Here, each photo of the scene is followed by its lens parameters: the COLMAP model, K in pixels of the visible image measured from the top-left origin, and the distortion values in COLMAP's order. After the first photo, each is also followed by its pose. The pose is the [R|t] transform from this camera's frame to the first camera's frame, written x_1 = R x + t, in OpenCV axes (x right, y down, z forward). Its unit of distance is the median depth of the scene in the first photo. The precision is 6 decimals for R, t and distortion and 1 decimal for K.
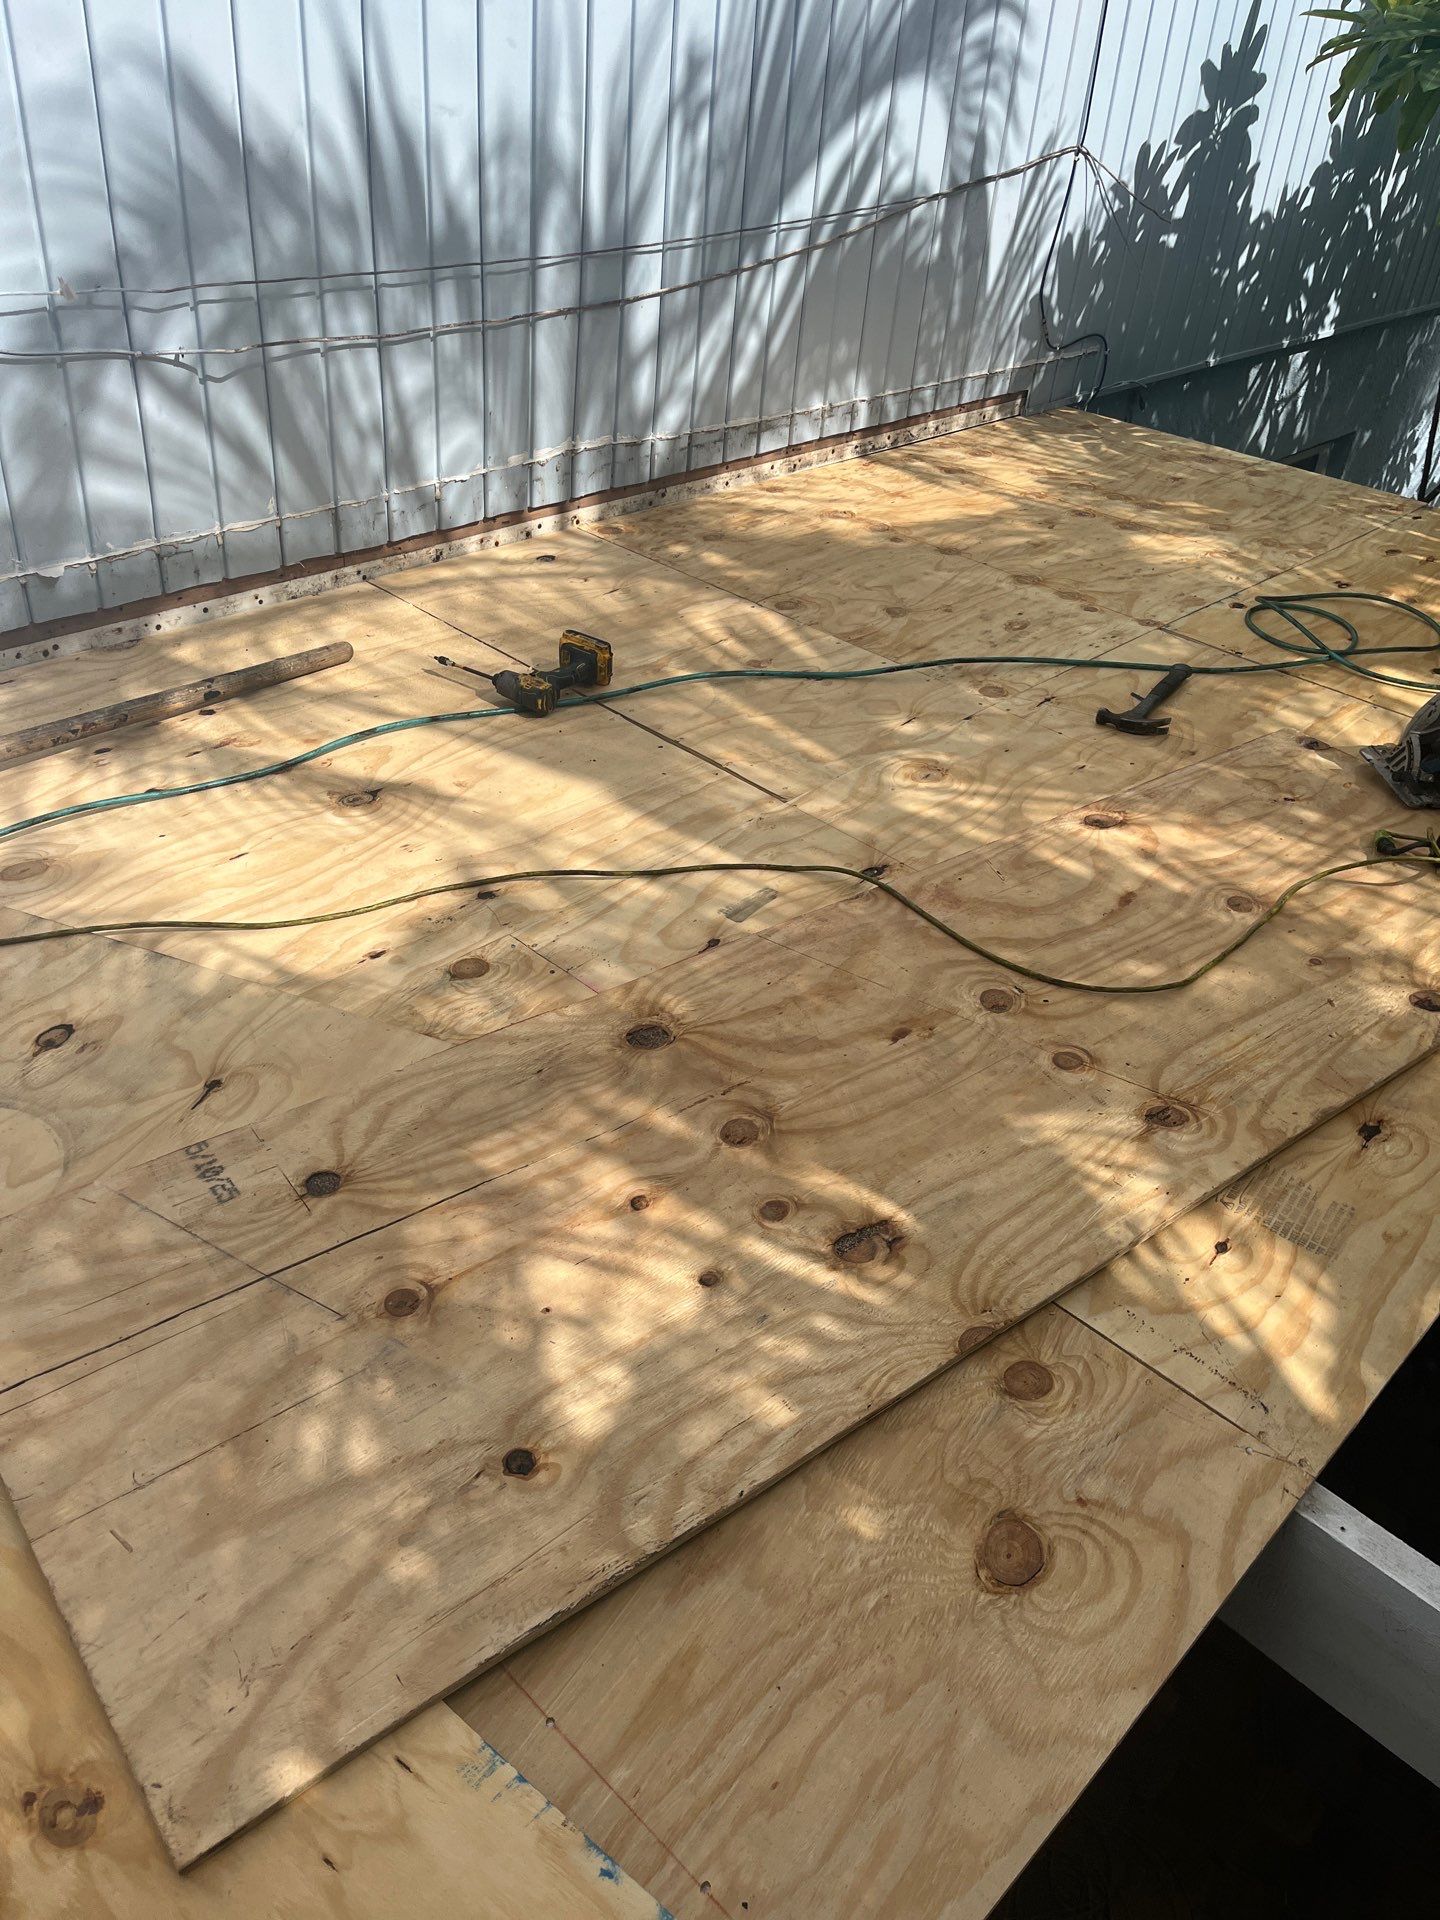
lens RADIAL K [[1463.4, 0, 728.8], [0, 1463.4, 959.0], [0, 0, 1]] dist [0.078969, -0.129633]
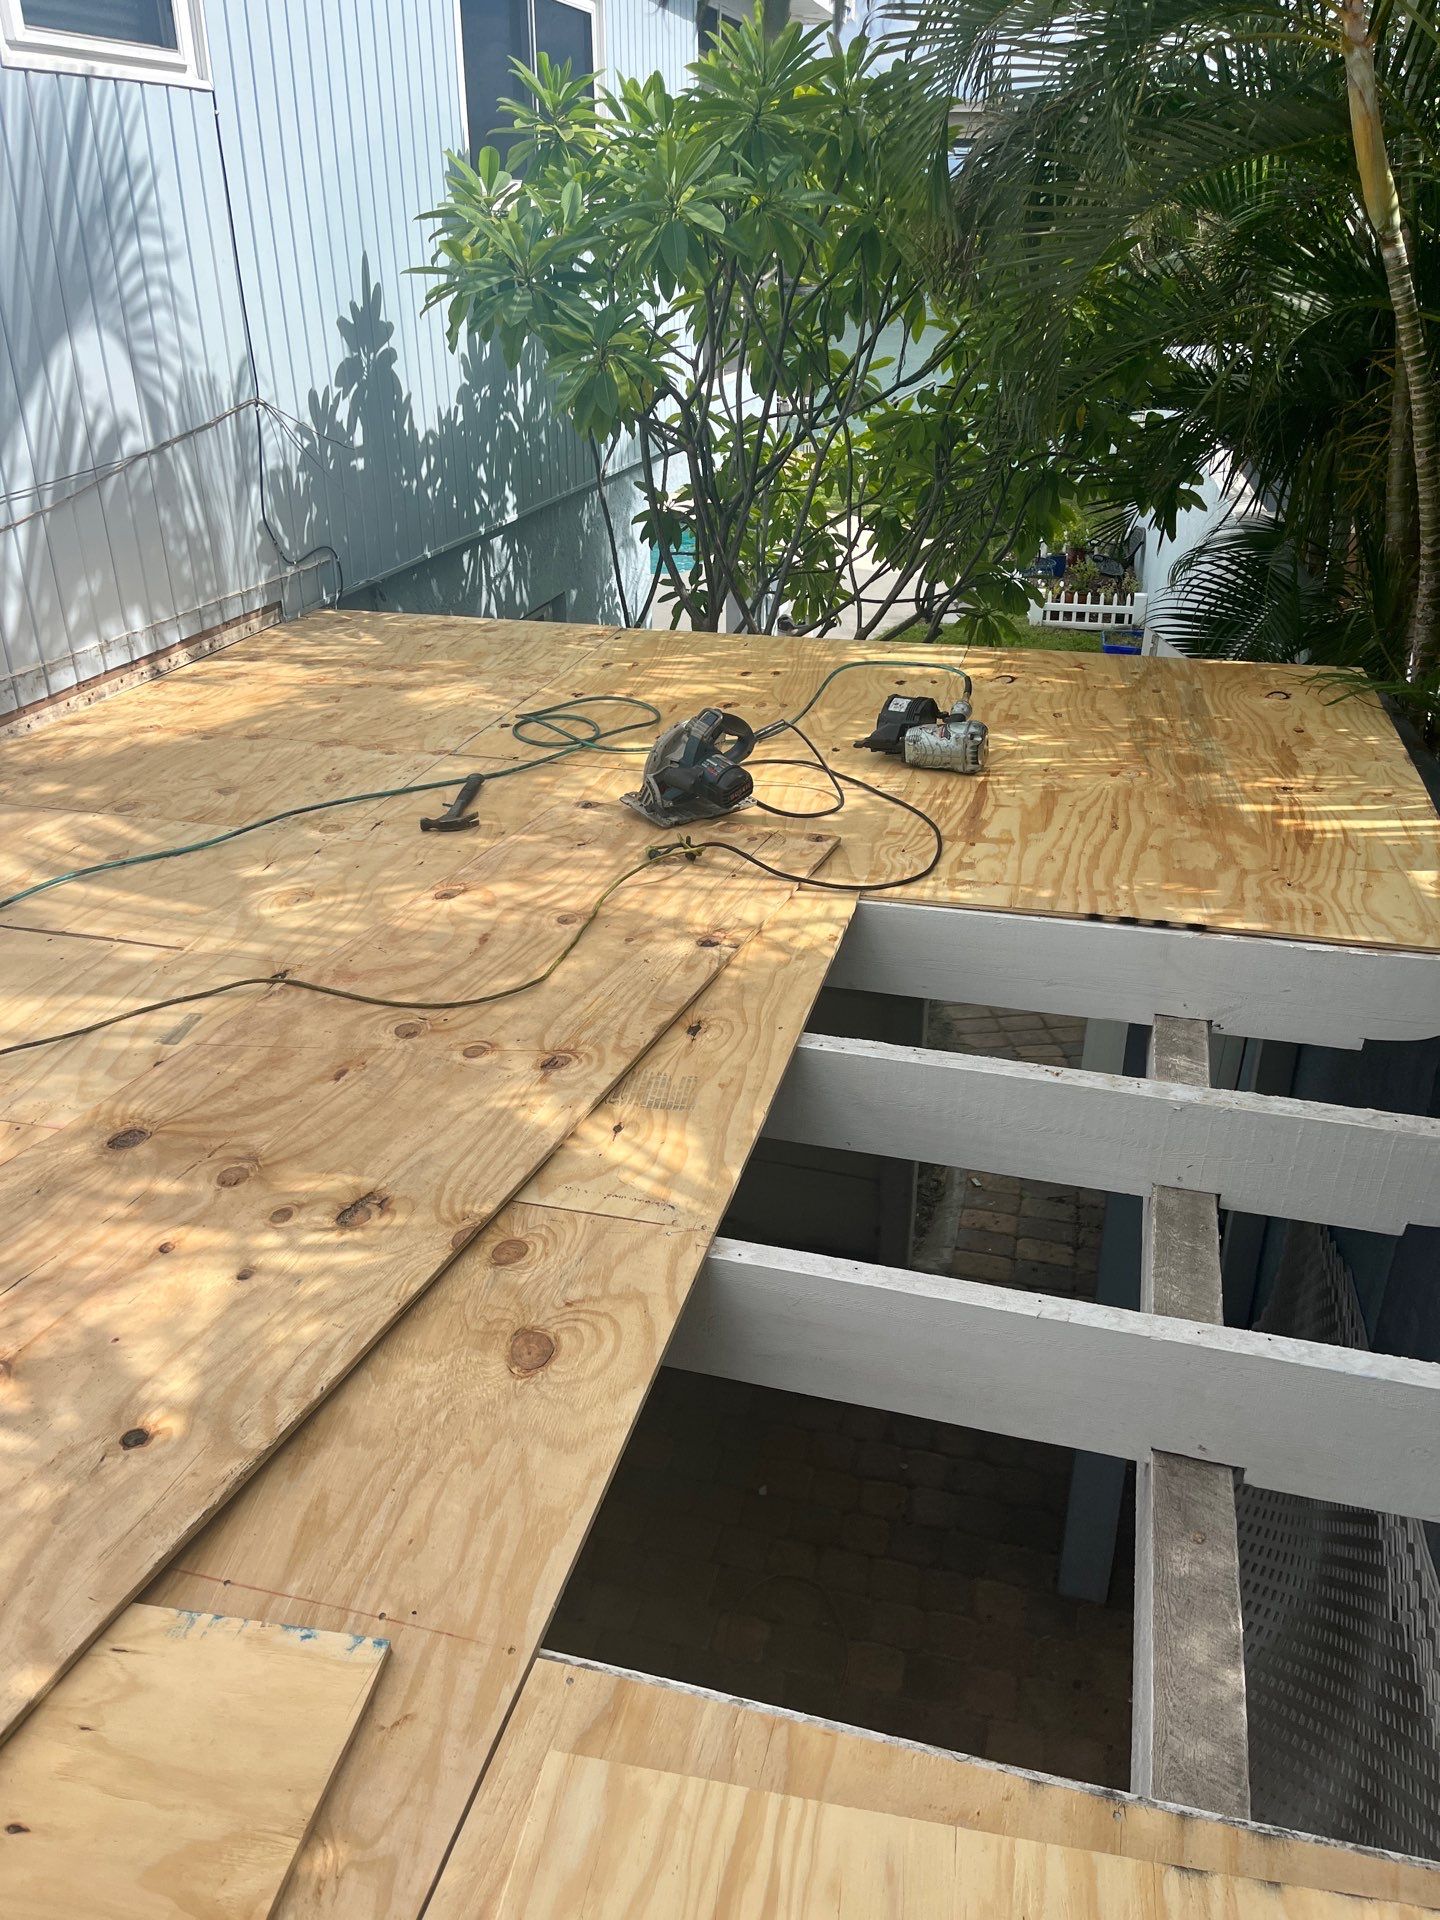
lens RADIAL K [[1463.4, 0, 728.8], [0, 1463.4, 959.0], [0, 0, 1]] dist [0.078969, -0.129633]
pose [[0.873105, -0.282150, 0.397593, -0.054223], [0.333325, 0.940604, -0.064480, 0.128868], [-0.355784, 0.188825, 0.915294, -0.233835]]
